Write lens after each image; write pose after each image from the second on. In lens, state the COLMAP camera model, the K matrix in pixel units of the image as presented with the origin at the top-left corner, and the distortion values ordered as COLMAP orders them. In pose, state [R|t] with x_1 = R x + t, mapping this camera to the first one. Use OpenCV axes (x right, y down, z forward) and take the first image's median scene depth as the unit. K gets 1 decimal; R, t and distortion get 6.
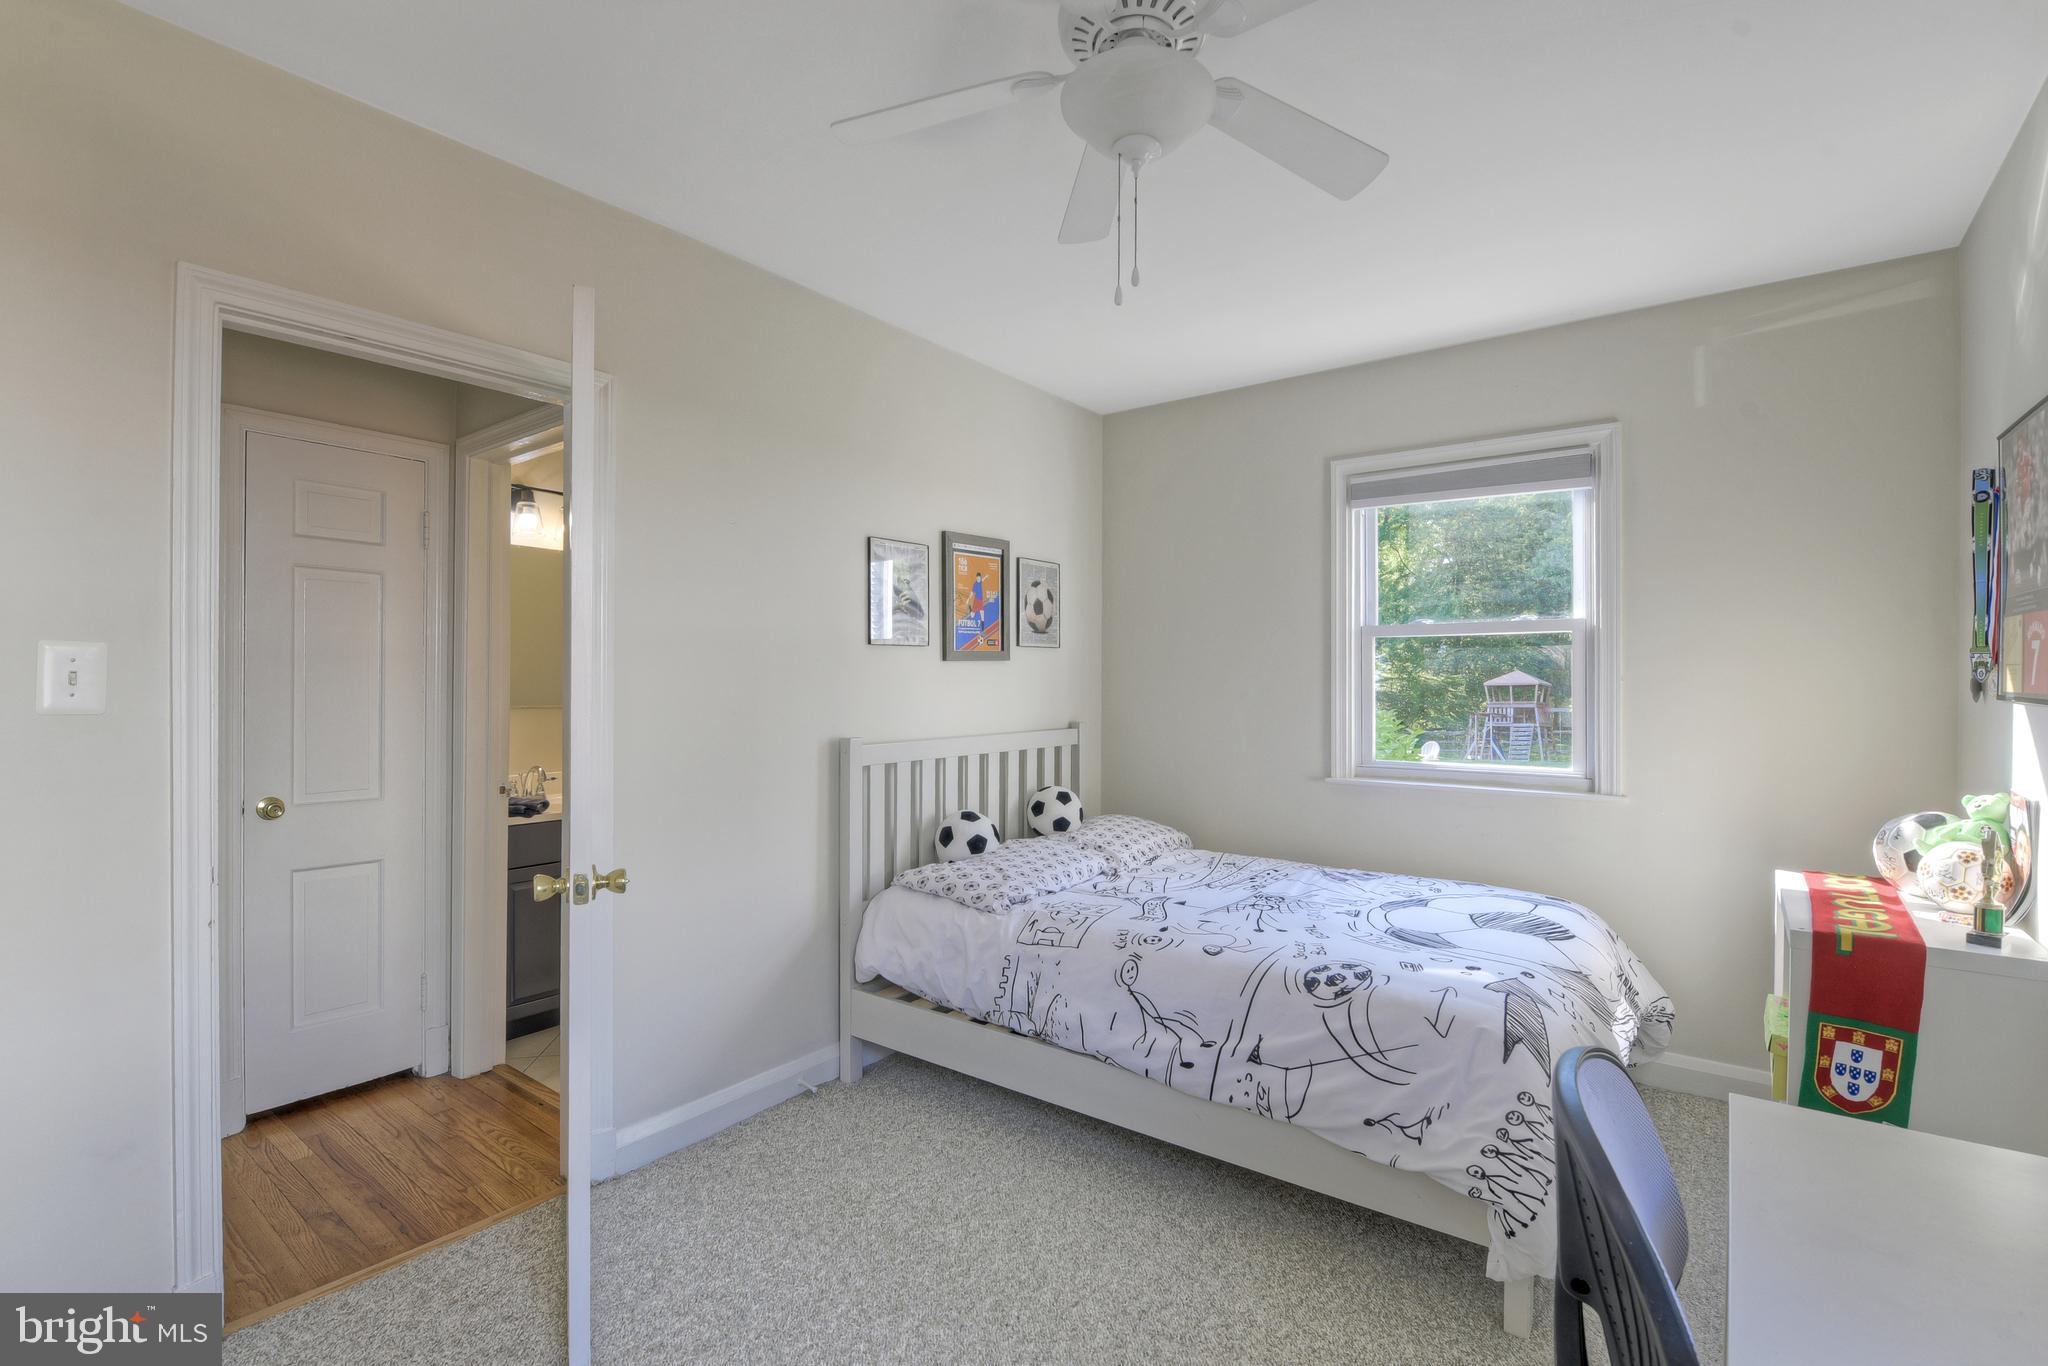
lens RADIAL K [[916.0, 0, 1024.0], [0, 916.0, 683.0], [0, 0, 1]] dist [-0.020145, -0.000374]
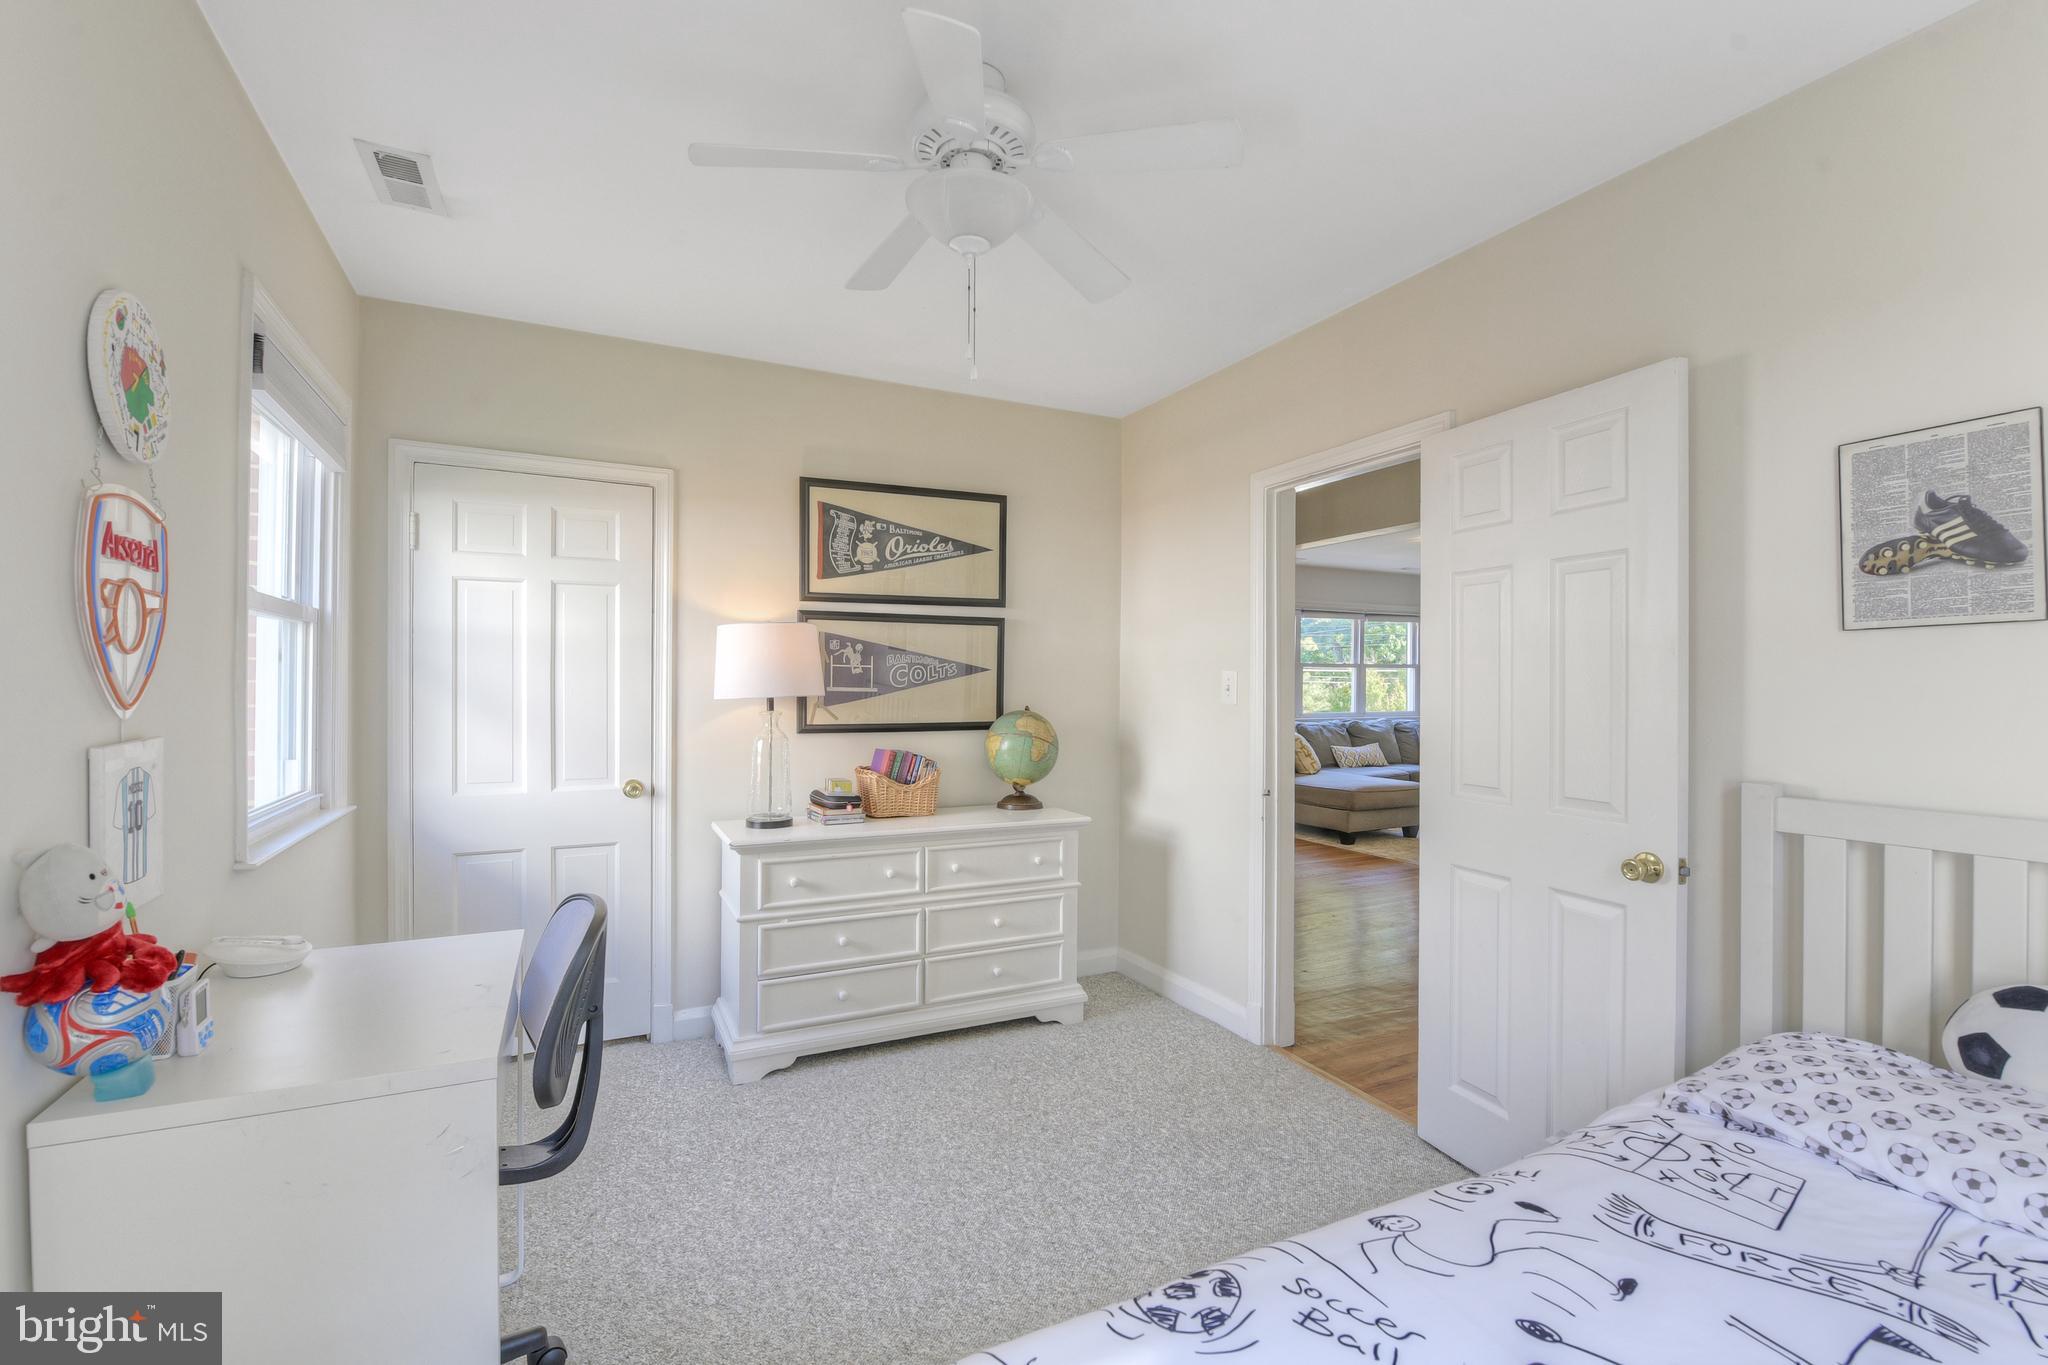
lens RADIAL K [[898.6, 0, 1061.9], [0, 898.6, 689.2], [0, 0, 1]] dist [-0.000843, -0.000328]
pose [[-0.398243, 0.000878, -0.917280, 0.815384], [-0.009185, 0.999946, 0.004945, -0.008480], [0.917234, 0.010394, -0.398213, 1.126770]]
